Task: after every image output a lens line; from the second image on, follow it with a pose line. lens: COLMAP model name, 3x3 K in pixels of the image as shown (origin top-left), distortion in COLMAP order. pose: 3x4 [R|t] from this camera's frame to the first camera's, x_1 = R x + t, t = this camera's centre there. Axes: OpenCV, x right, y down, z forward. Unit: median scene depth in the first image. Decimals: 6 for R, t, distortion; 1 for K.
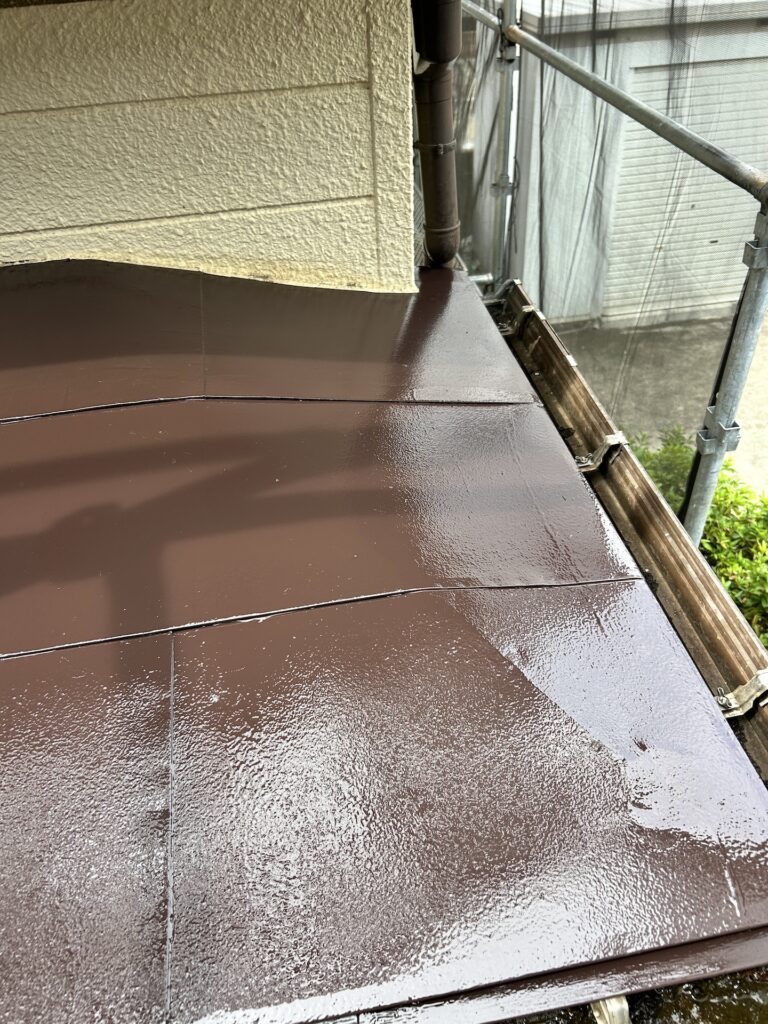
lens RADIAL K [[773.3, 0, 388.1], [0, 773.3, 502.6], [0, 0, 1]] dist [0.008497, -0.009773]
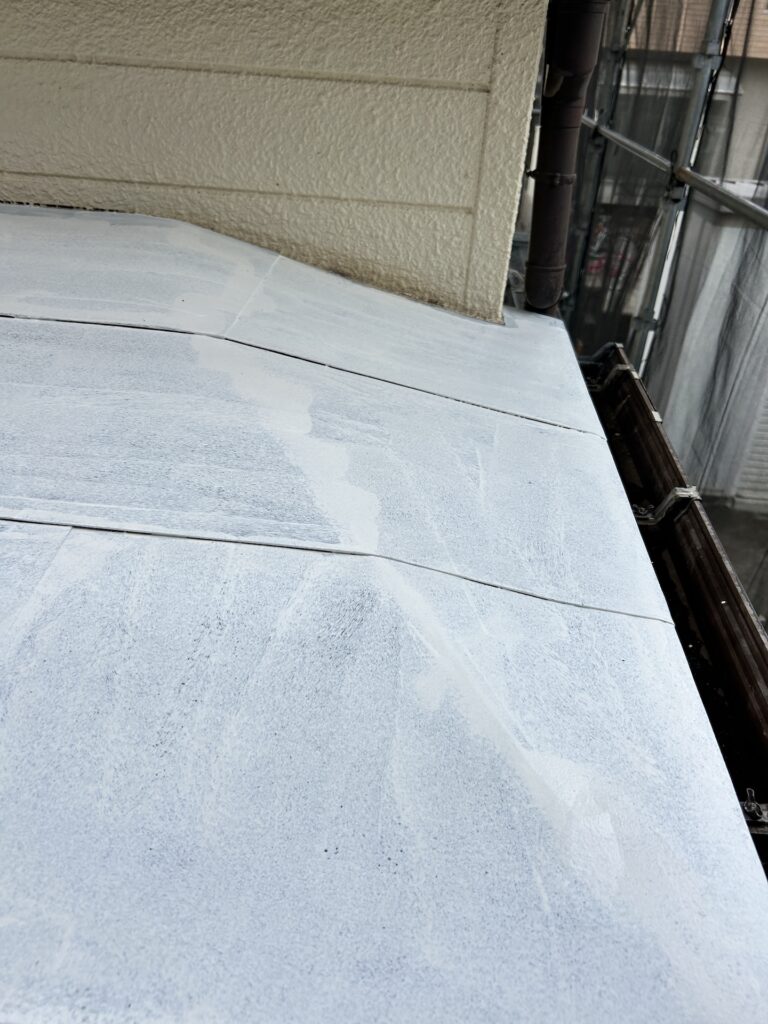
lens RADIAL K [[773.3, 0, 388.1], [0, 773.3, 502.6], [0, 0, 1]] dist [0.008497, -0.009773]
pose [[0.961730, 0.218436, -0.165410, 0.112864], [-0.245539, 0.954983, -0.166487, 0.122299], [0.121597, 0.200731, 0.972071, 0.149032]]
